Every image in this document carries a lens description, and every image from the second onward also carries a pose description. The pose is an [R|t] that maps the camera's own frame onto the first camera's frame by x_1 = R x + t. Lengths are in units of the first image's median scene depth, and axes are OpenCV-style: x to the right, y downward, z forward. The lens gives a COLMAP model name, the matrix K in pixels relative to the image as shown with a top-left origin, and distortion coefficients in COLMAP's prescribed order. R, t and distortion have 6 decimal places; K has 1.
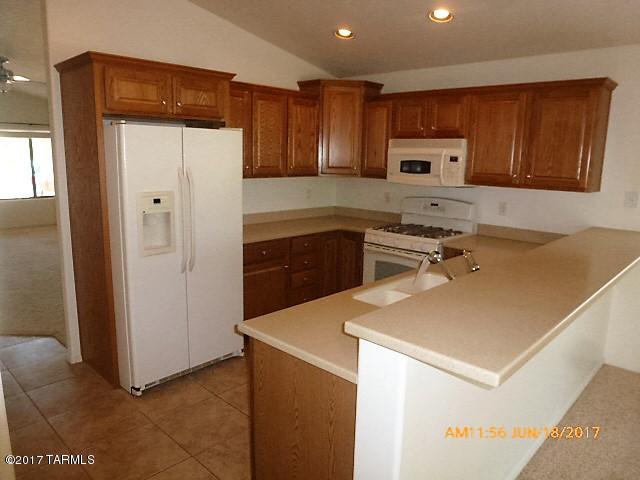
lens RADIAL K [[463.0, 0, 322.7], [0, 463.0, 238.3], [0, 0, 1]] dist [-0.055740, 0.020829]
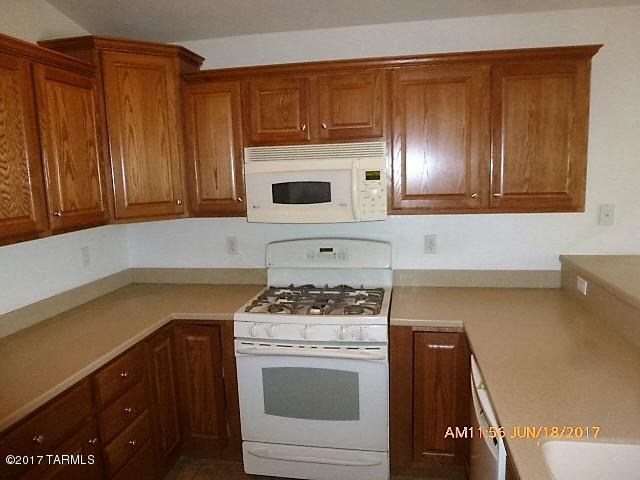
lens RADIAL K [[463.0, 0, 317.1], [0, 463.0, 238.8], [0, 0, 1]] dist [-0.055740, 0.020829]
pose [[0.836999, -0.130029, 0.531531, -0.103001], [0.146667, 0.989125, 0.011015, -0.101382], [-0.527183, 0.068738, 0.846967, 0.501958]]
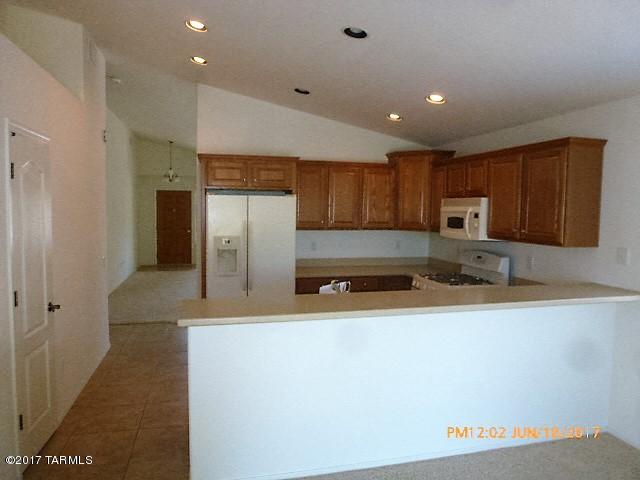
lens RADIAL K [[463.0, 0, 322.3], [0, 463.0, 241.5], [0, 0, 1]] dist [-0.055740, 0.020829]
pose [[0.845721, 0.027313, -0.532926, 0.533423], [-0.088299, 0.992085, -0.089280, 0.020958], [0.526269, 0.122563, 0.841439, -0.118162]]
